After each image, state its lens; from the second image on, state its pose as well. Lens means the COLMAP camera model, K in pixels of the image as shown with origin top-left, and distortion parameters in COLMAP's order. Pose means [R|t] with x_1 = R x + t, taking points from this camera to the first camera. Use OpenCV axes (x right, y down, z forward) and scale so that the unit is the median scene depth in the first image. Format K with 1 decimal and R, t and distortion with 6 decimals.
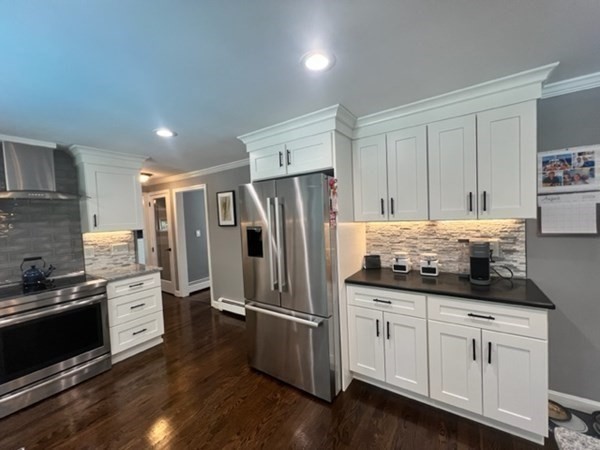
lens RADIAL K [[243.8, 0, 300.0], [0, 243.8, 225.0], [0, 0, 1]] dist [-0.000588, -0.000205]
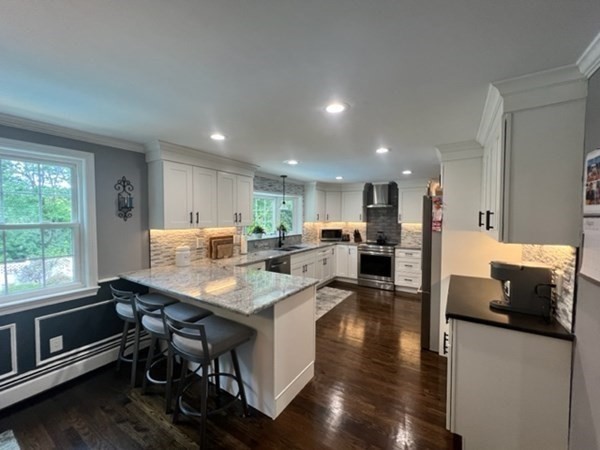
lens RADIAL K [[243.8, 0, 300.0], [0, 243.8, 225.0], [0, 0, 1]] dist [-0.000588, -0.000205]
pose [[0.031658, 0.082000, -0.996129, 1.353487], [-0.037805, 0.996014, 0.080789, -0.103065], [0.998784, 0.035101, 0.034632, 0.153986]]
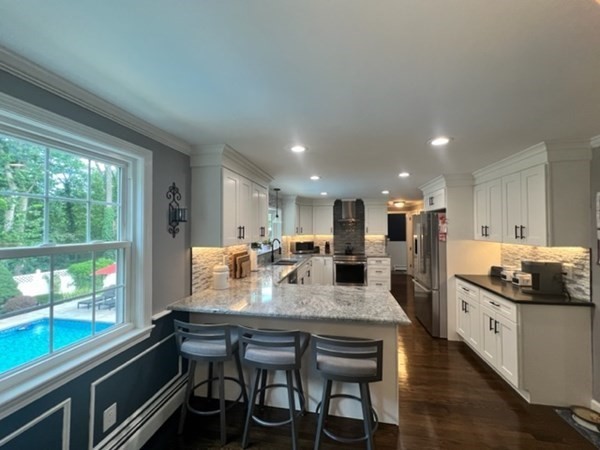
lens RADIAL K [[243.8, 0, 300.0], [0, 243.8, 225.0], [0, 0, 1]] dist [-0.000588, -0.000205]
pose [[0.405472, 0.029848, -0.913620, 1.203815], [-0.045834, 0.998873, 0.012292, -0.077349], [0.912958, 0.036891, 0.406384, -0.606304]]
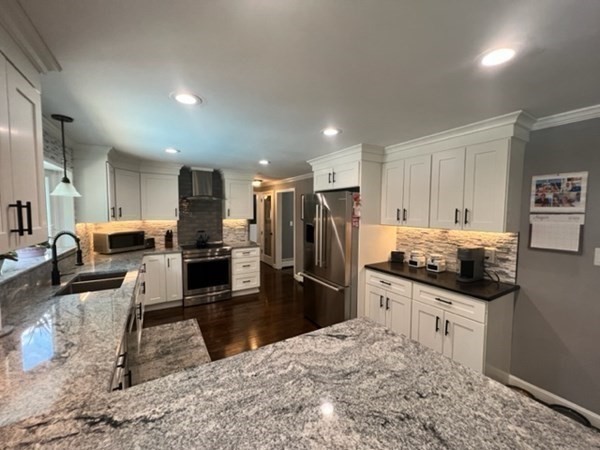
lens RADIAL K [[239.4, 0, 300.0], [0, 239.4, 225.0], [0, 0, 1]] dist [-0.000694, -0.000066]
pose [[0.908524, 0.074282, -0.411176, 0.380208], [-0.061539, 0.997127, 0.044164, -0.042948], [0.413275, -0.014820, 0.910486, -0.393519]]
